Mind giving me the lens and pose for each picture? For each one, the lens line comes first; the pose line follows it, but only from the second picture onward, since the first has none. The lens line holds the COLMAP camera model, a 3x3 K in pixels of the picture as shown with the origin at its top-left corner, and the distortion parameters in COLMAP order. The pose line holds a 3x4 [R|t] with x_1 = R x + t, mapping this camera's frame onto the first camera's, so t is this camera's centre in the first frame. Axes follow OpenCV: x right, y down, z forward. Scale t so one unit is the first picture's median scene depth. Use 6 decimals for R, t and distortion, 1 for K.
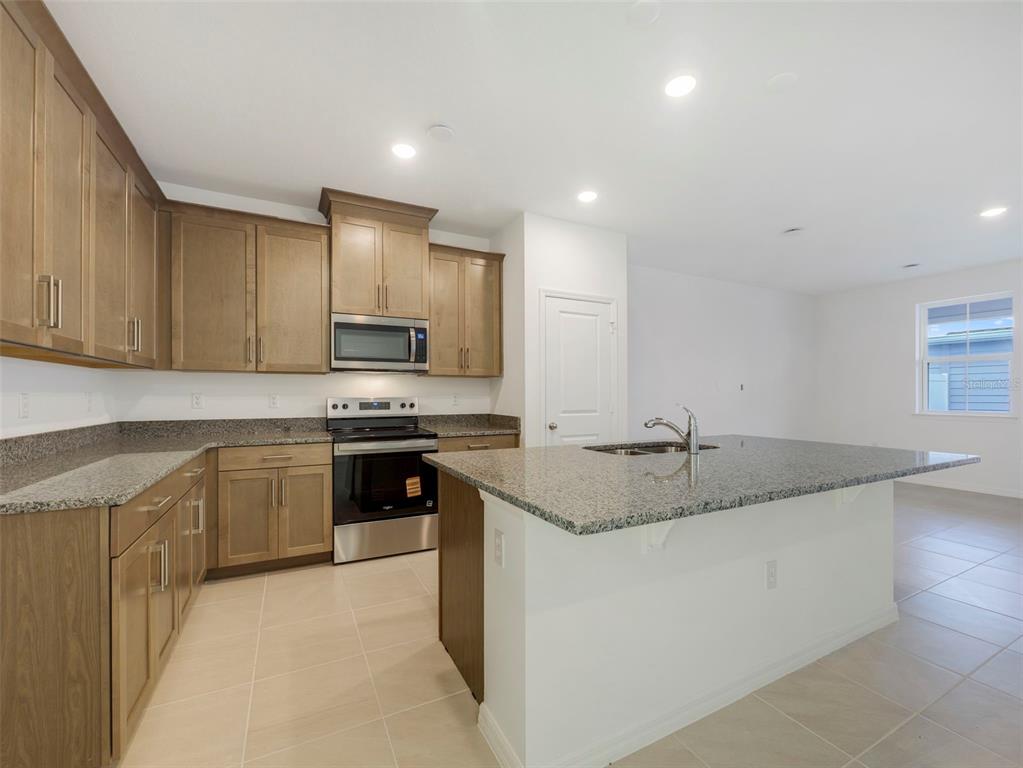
lens RADIAL K [[434.0, 0, 507.4], [0, 434.0, 390.3], [0, 0, 1]] dist [-0.007596, -0.000044]
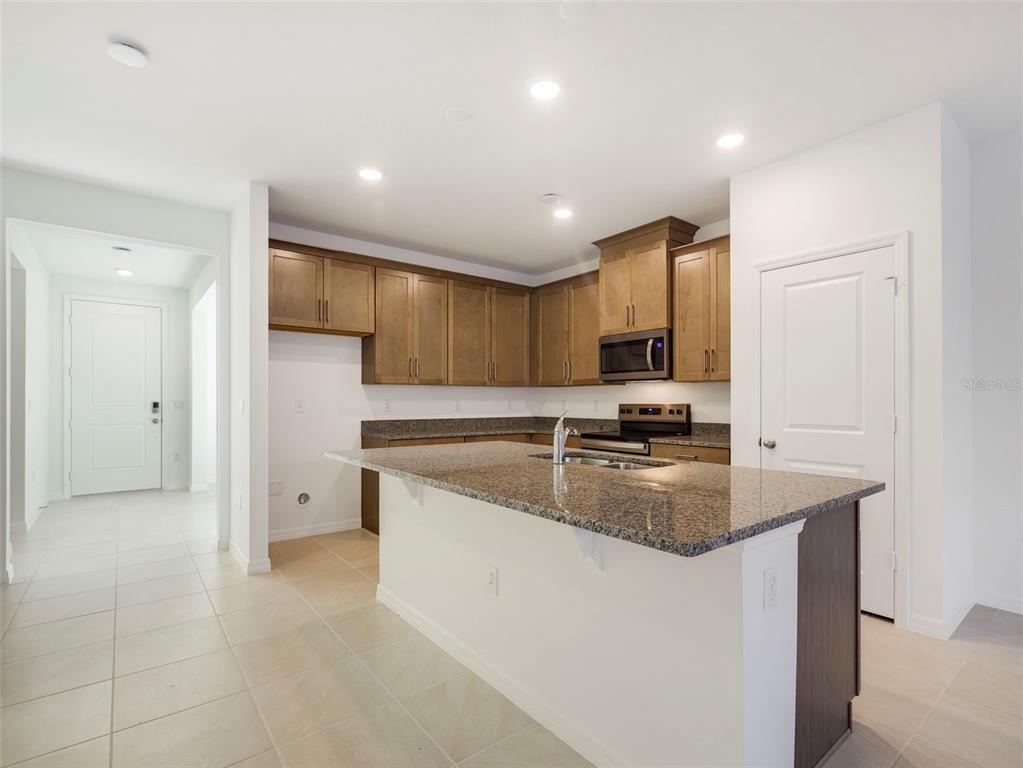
lens RADIAL K [[497.8, 0, 509.7], [0, 497.8, 399.3], [0, 0, 1]] dist [-0.003450, -0.000289]
pose [[0.189558, -0.003400, -0.981864, 0.936731], [0.009649, 0.999952, -0.001600, 0.003912], [0.981822, -0.009171, 0.189582, 0.436264]]
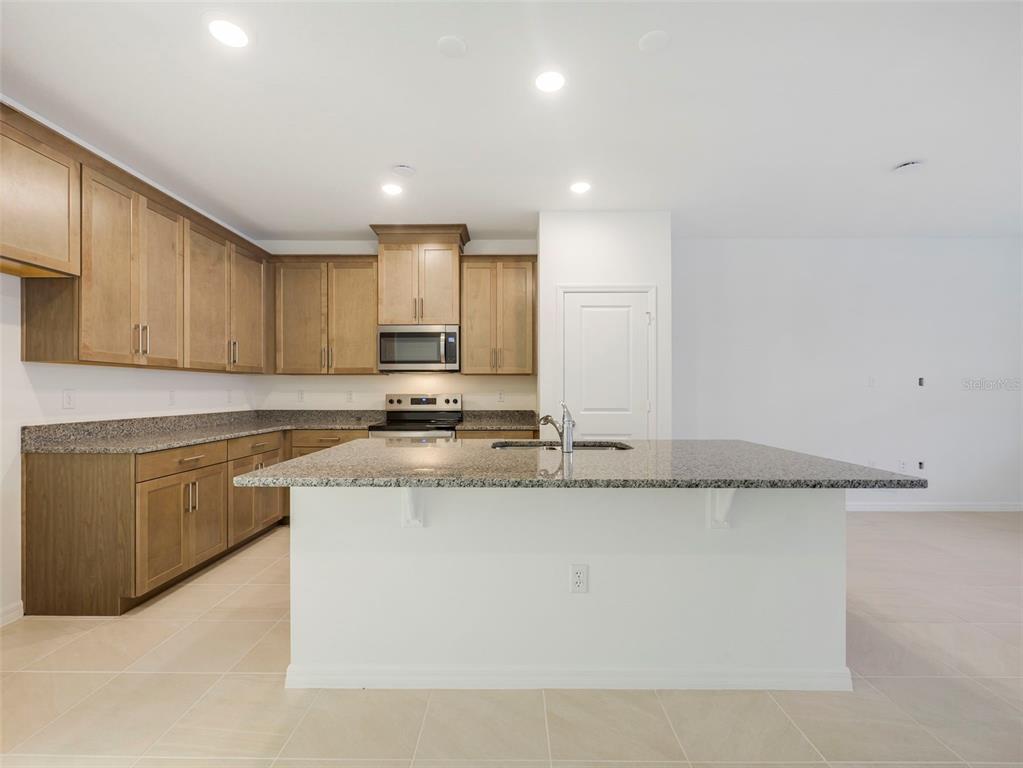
lens RADIAL K [[459.0, 0, 509.9], [0, 459.0, 391.4], [0, 0, 1]] dist [-0.005534, 0.000500]
pose [[0.887423, 0.000237, -0.460956, 0.502613], [0.003964, 0.999959, 0.008145, 0.000220], [0.460939, -0.009056, 0.887385, 0.012560]]
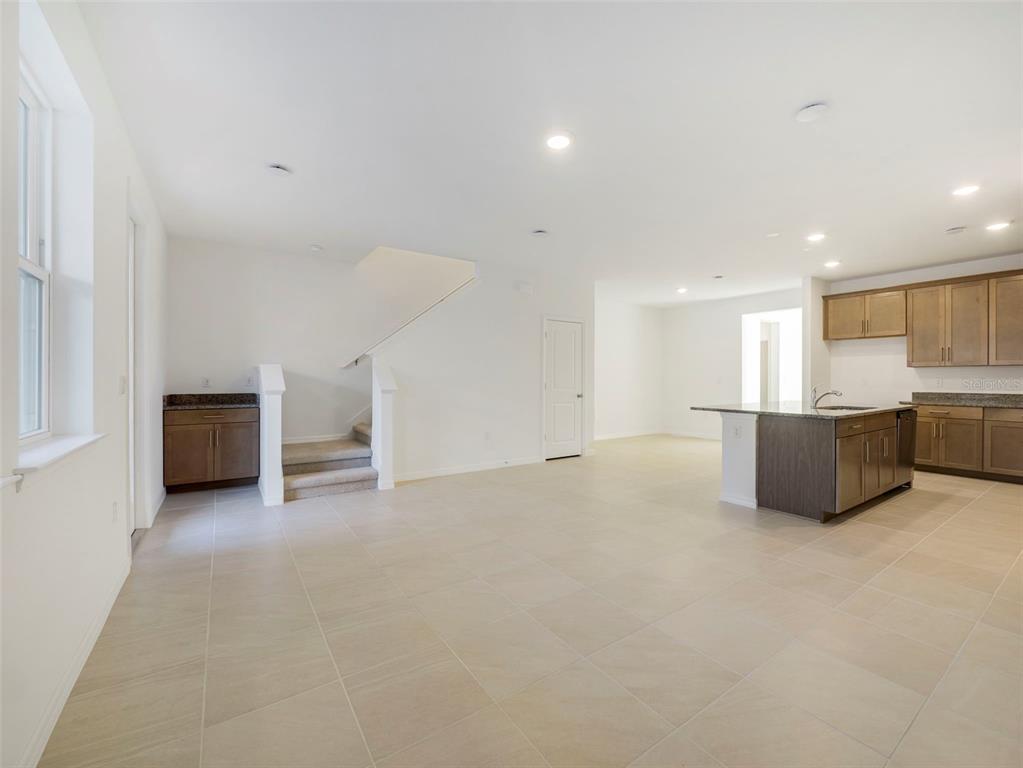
lens RADIAL K [[434.0, 0, 503.3], [0, 434.0, 383.1], [0, 0, 1]] dist [-0.007596, -0.000044]
pose [[-0.992196, 0.001655, -0.124679, 1.391571], [0.001910, 0.999996, -0.001930, 0.020169], [0.124675, -0.002153, -0.992195, 1.841404]]
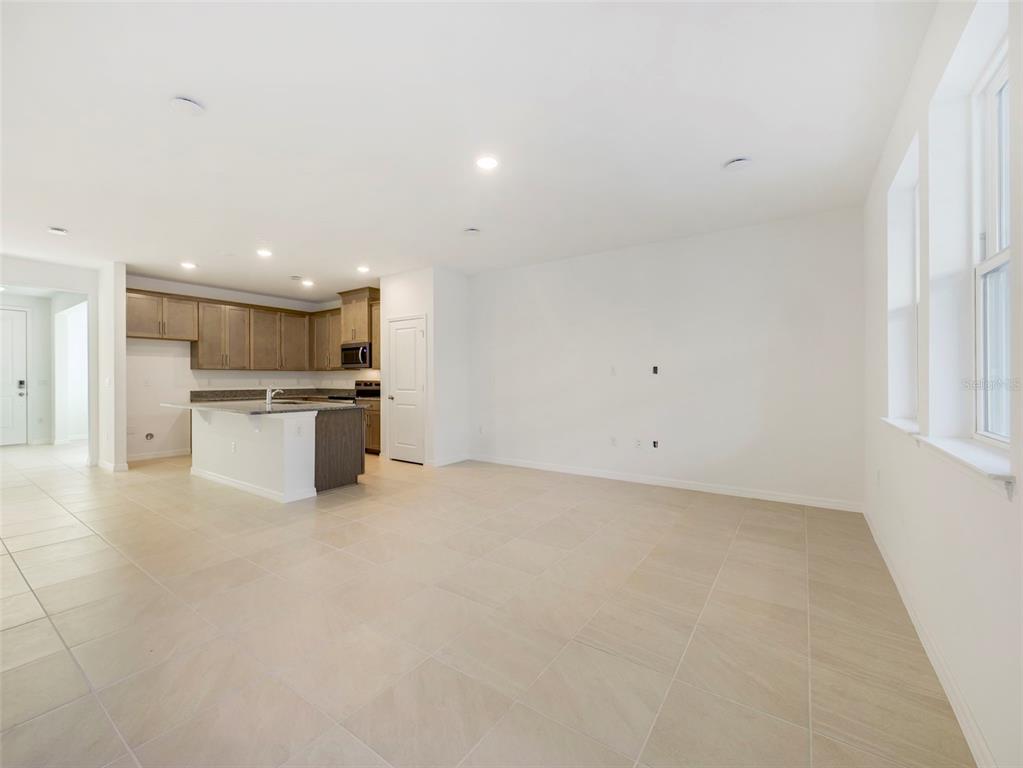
lens RADIAL K [[434.0, 0, 510.9], [0, 434.0, 379.1], [0, 0, 1]] dist [-0.007596, -0.000044]
pose [[0.470034, -0.000524, -0.882648, 2.000372], [0.010318, 0.999935, 0.004901, 0.007187], [0.882588, -0.011411, 0.470009, 0.669013]]
